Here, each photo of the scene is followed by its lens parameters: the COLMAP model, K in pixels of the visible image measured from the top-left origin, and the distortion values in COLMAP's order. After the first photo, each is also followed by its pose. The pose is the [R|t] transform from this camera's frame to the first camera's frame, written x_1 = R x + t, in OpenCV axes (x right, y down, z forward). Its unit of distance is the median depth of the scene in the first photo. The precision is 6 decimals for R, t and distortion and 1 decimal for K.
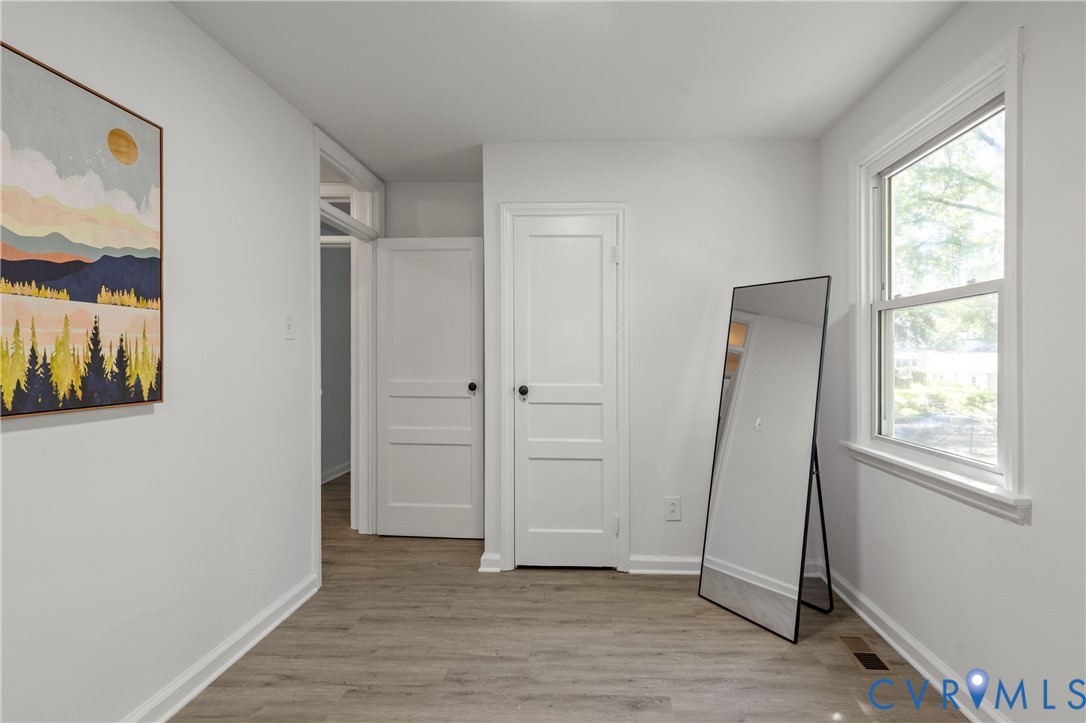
lens RADIAL K [[492.4, 0, 564.2], [0, 492.4, 359.2], [0, 0, 1]] dist [0.002304, -0.001626]
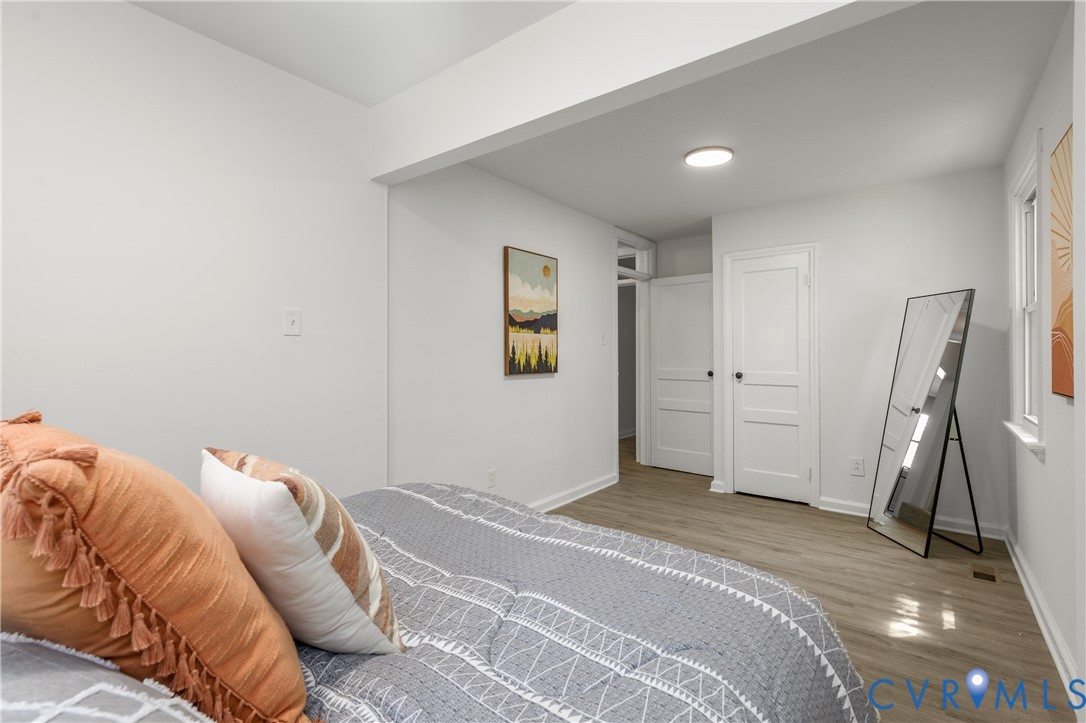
lens RADIAL K [[492.4, 0, 546.5], [0, 492.4, 356.9], [0, 0, 1]] dist [0.002304, -0.001626]
pose [[0.818663, -0.001822, -0.574271, 0.358918], [0.001882, 0.999998, -0.000490, 0.007159], [0.574271, -0.000679, 0.818665, -0.687768]]
